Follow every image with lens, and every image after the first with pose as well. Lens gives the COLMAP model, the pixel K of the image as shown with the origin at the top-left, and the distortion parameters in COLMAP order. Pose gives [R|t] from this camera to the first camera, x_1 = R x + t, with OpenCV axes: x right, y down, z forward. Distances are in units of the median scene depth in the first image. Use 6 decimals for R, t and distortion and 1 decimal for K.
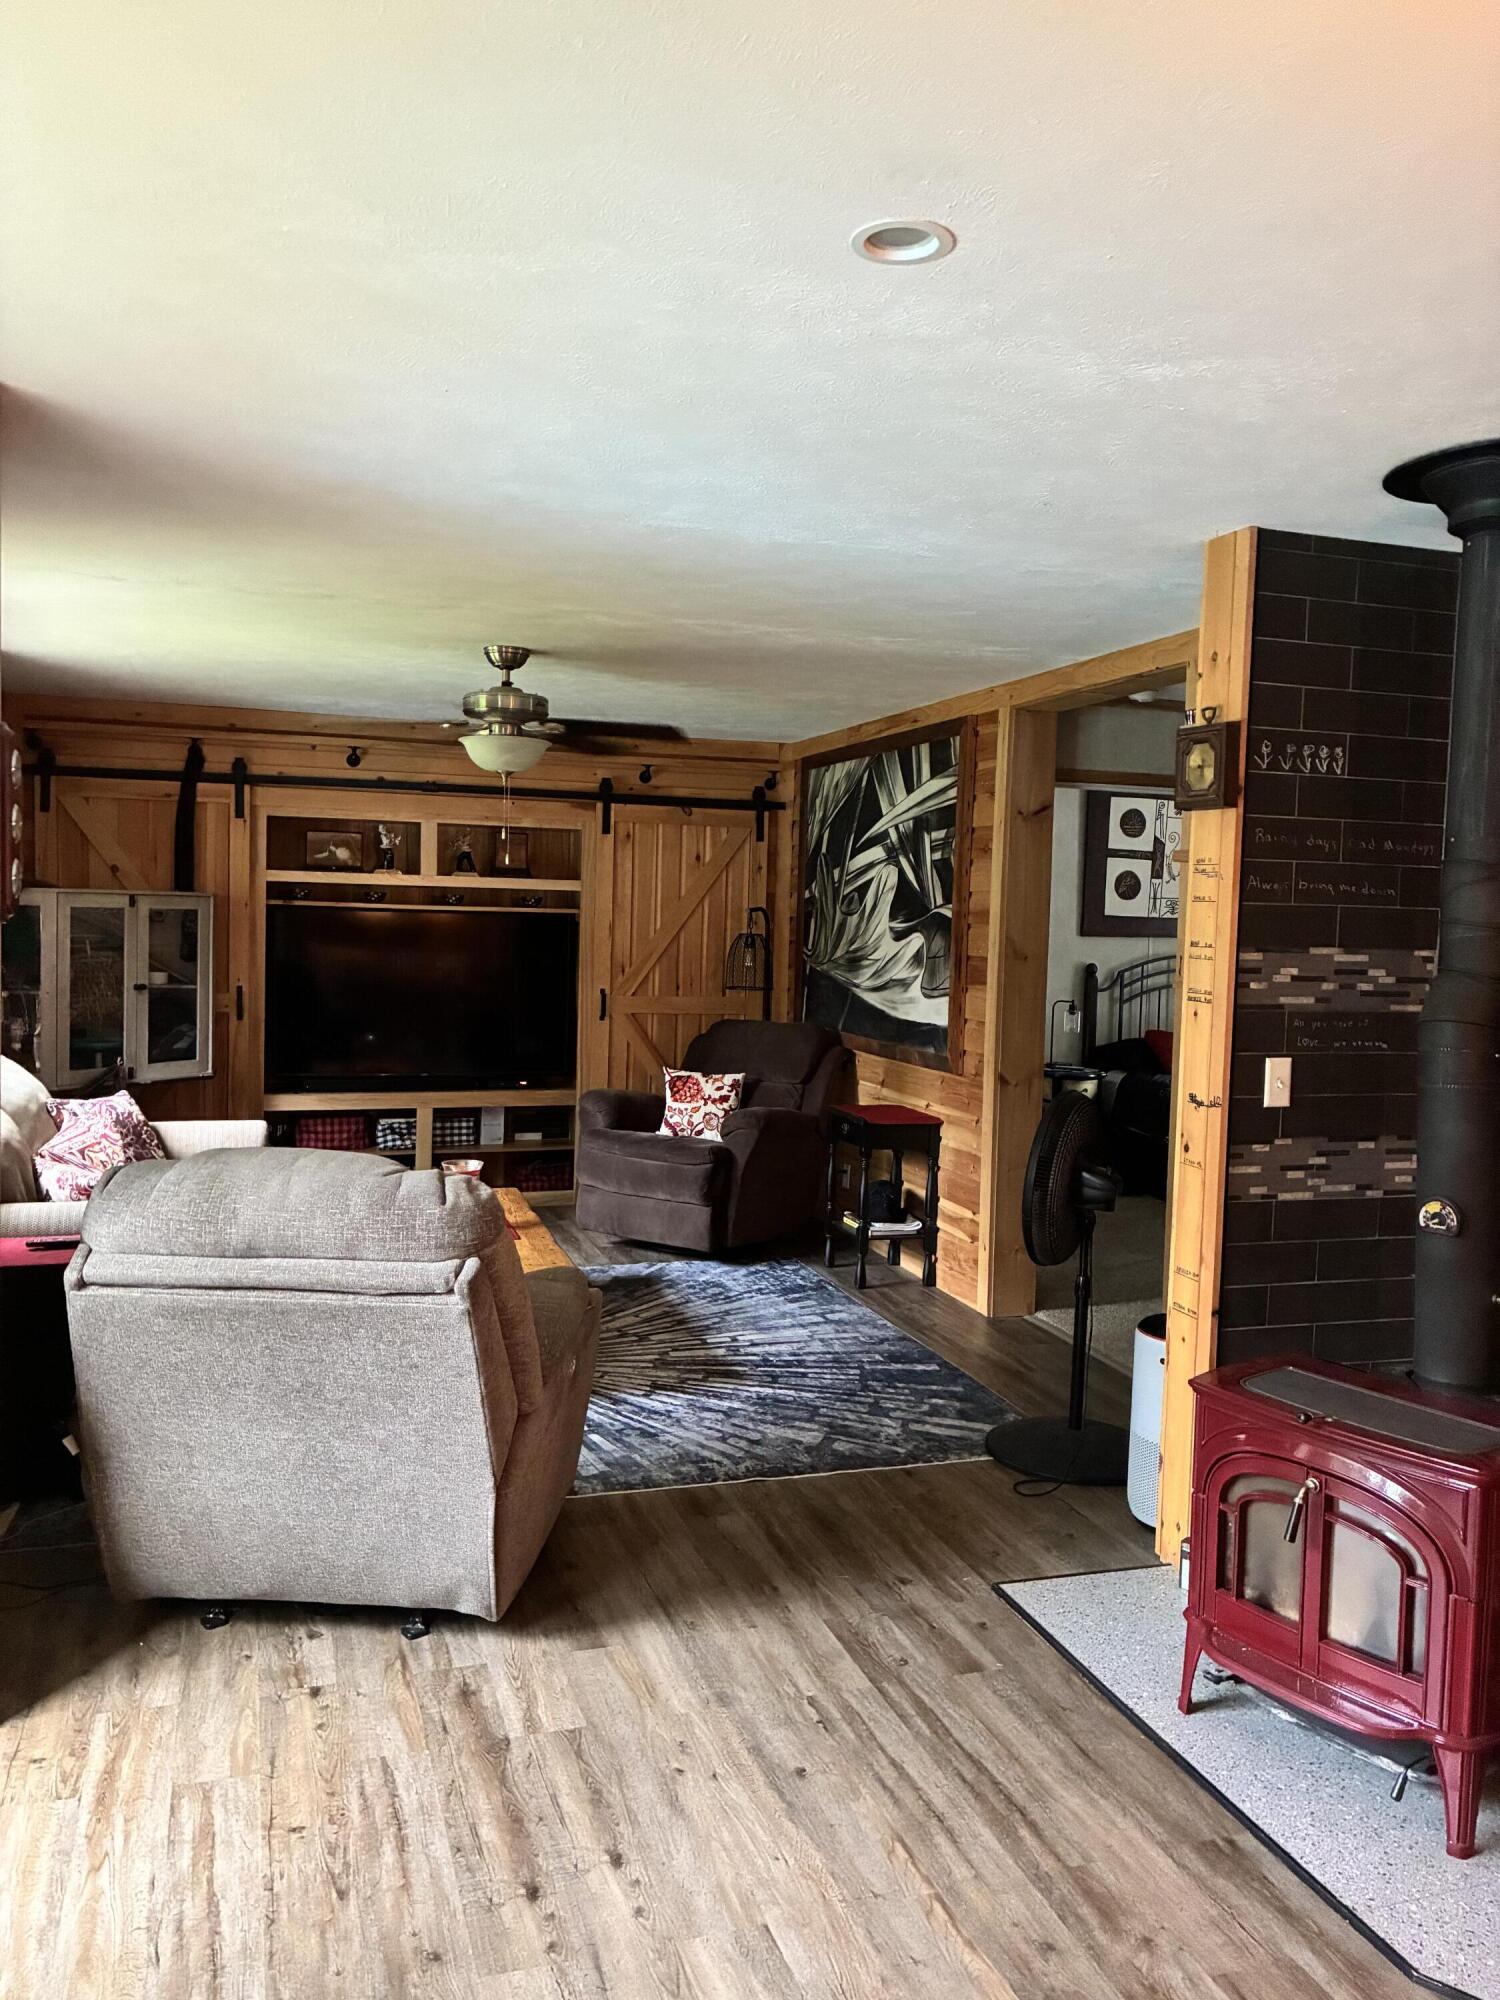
lens RADIAL K [[1491.7, 0, 747.4], [0, 1491.7, 999.2], [0, 0, 1]] dist [0.011404, -0.014649]
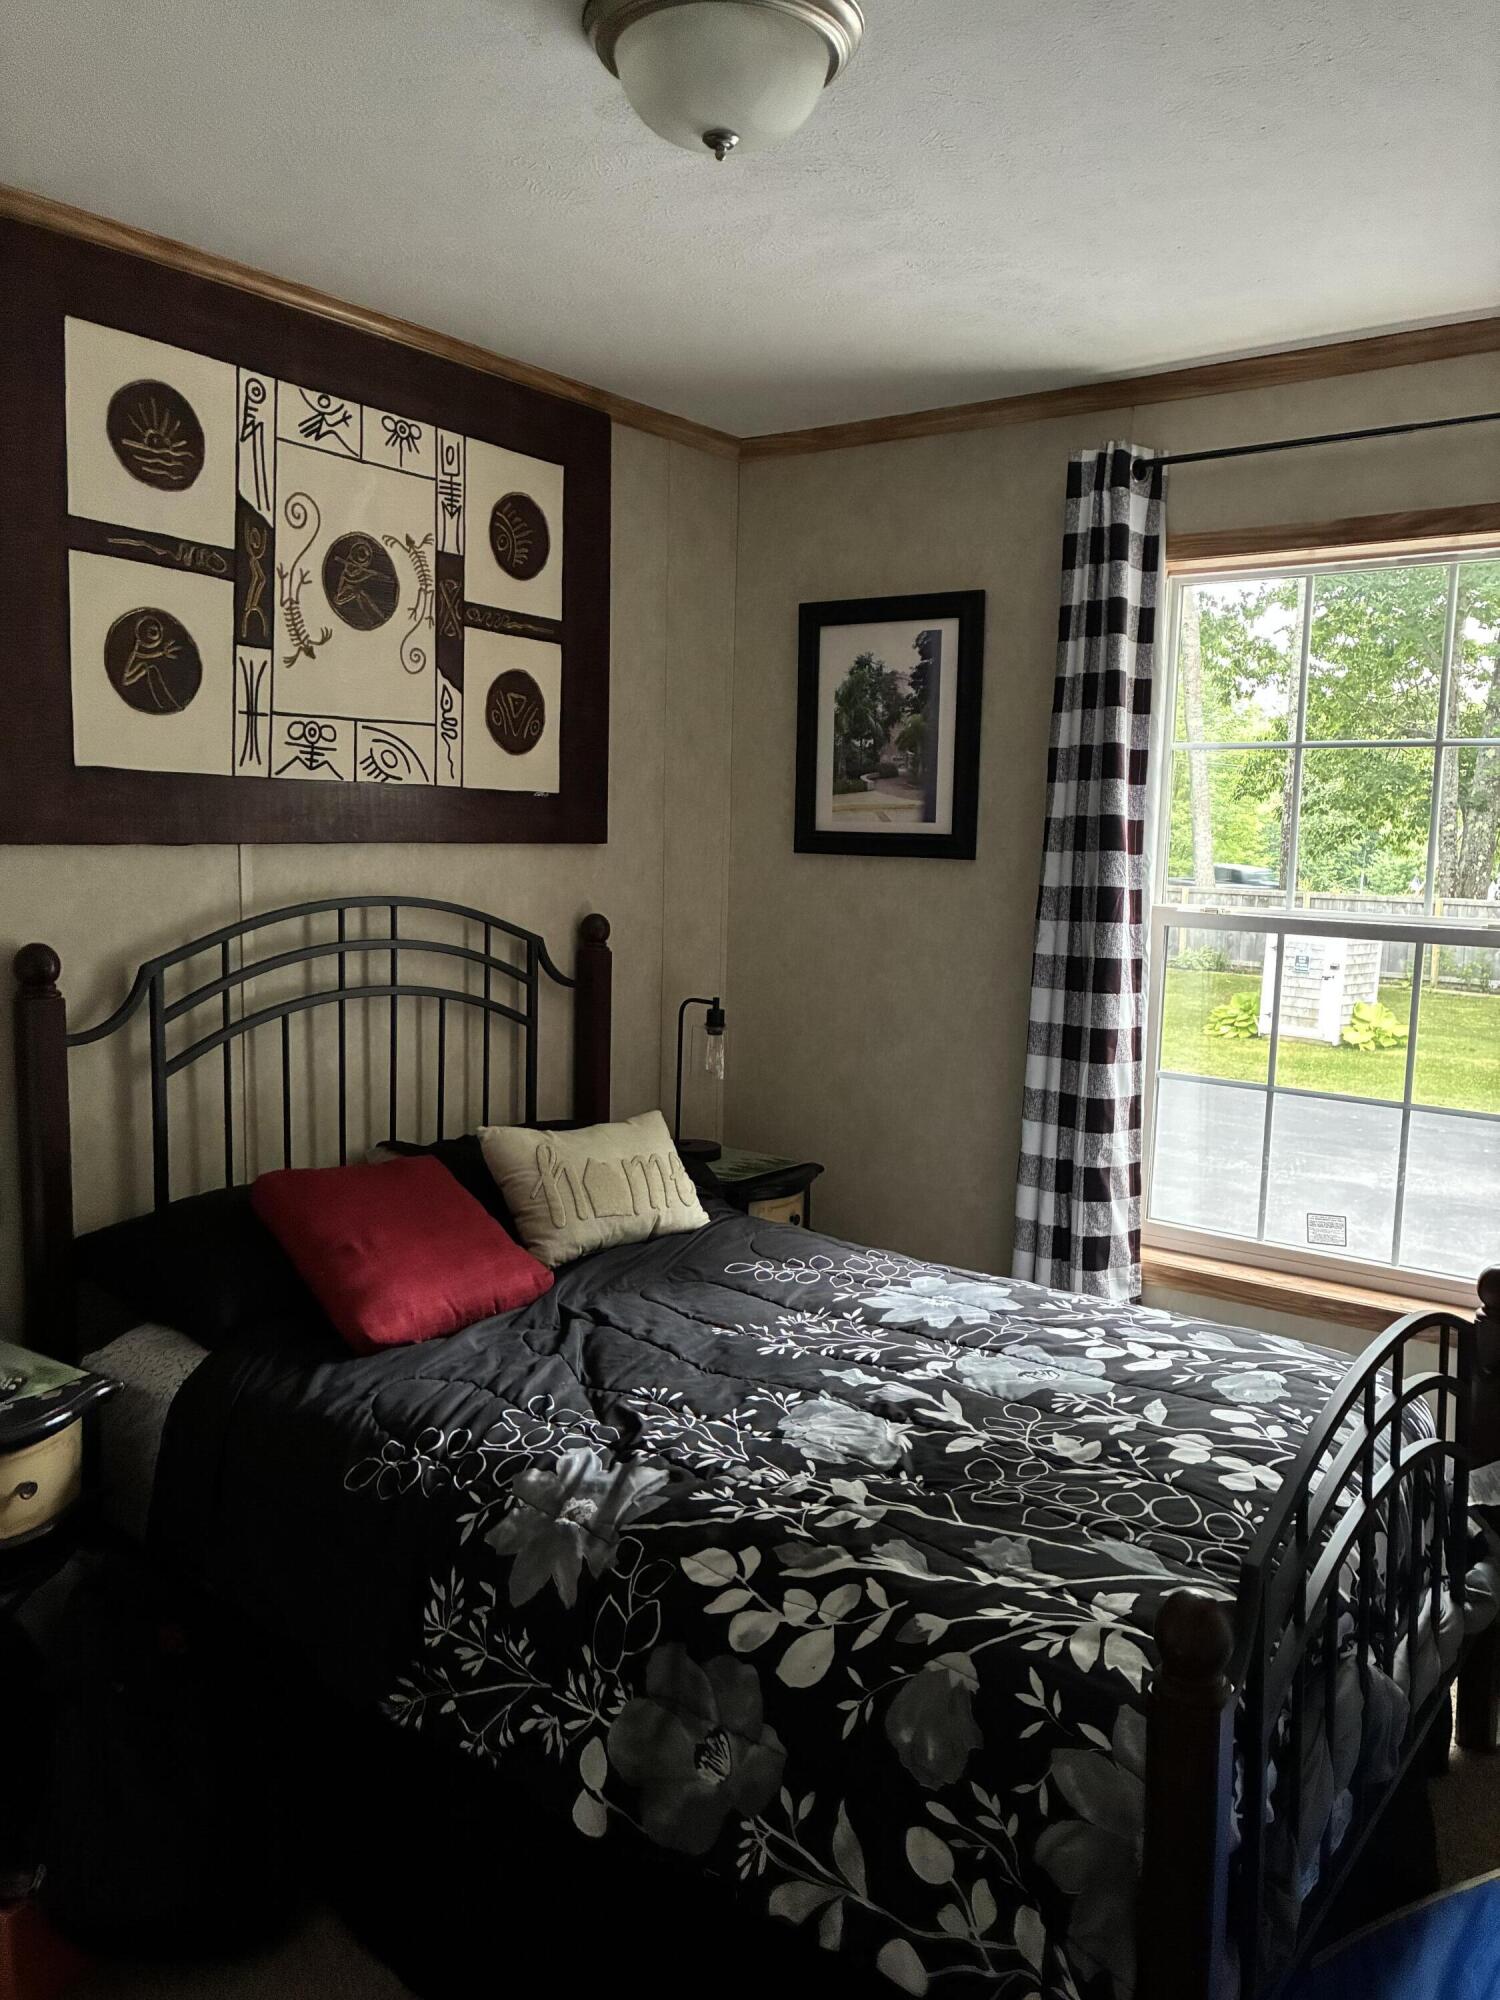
lens RADIAL K [[1491.7, 0, 747.7], [0, 1491.7, 998.8], [0, 0, 1]] dist [0.011404, -0.014649]
pose [[0.808767, -0.078630, 0.582849, 0.175012], [0.035265, 0.995723, 0.085396, -0.032814], [-0.587070, -0.048512, 0.808081, 0.699146]]
